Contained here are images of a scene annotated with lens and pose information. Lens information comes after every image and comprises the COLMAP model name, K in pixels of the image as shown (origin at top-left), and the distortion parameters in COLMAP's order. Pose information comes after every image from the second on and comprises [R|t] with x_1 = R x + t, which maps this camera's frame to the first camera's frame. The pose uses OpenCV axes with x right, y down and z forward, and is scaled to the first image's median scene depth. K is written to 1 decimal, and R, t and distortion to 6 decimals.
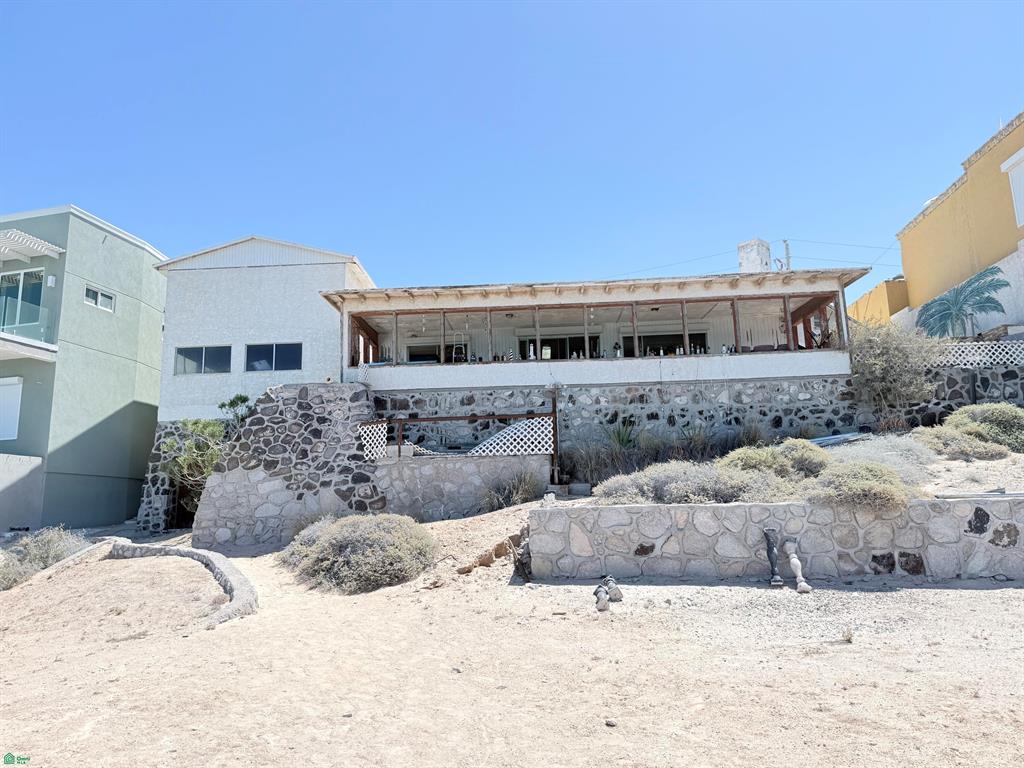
lens RADIAL K [[703.7, 0, 512.0], [0, 703.7, 384.0], [0, 0, 1]] dist [0.110703, -0.156087]
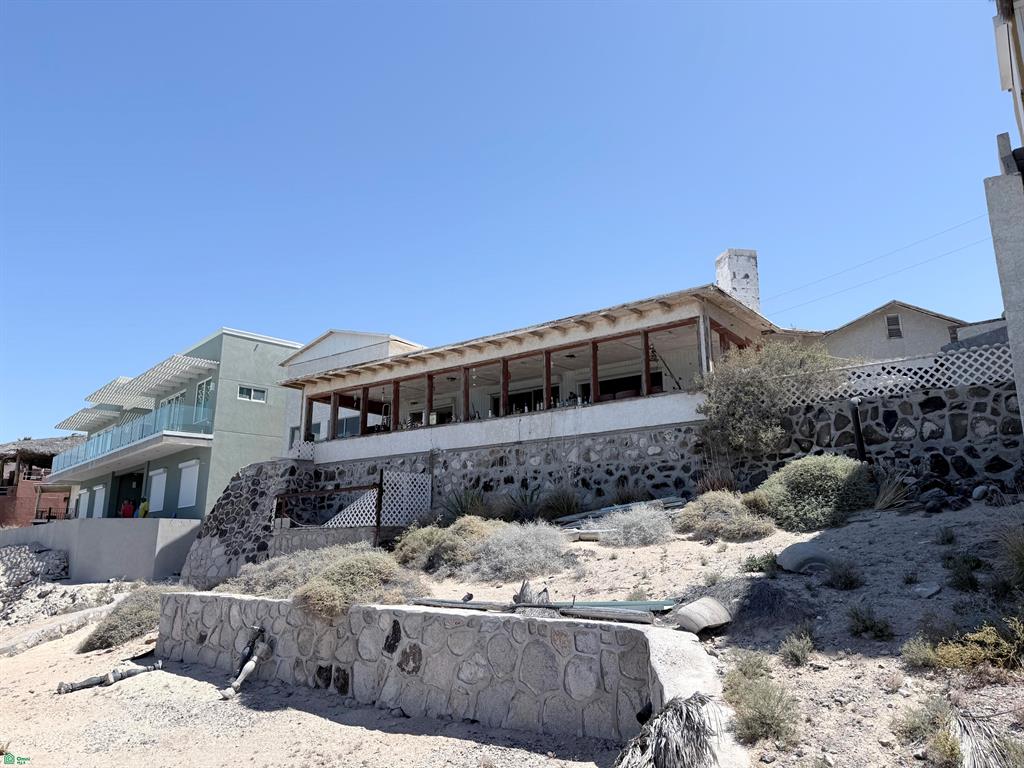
lens RADIAL K [[703.7, 0, 512.0], [0, 703.7, 384.0], [0, 0, 1]] dist [0.110703, -0.156087]
pose [[0.841155, -0.104029, -0.530694, 0.706670], [0.083467, 0.994539, -0.062658, -0.021506], [0.534314, 0.008410, 0.845244, 0.212028]]
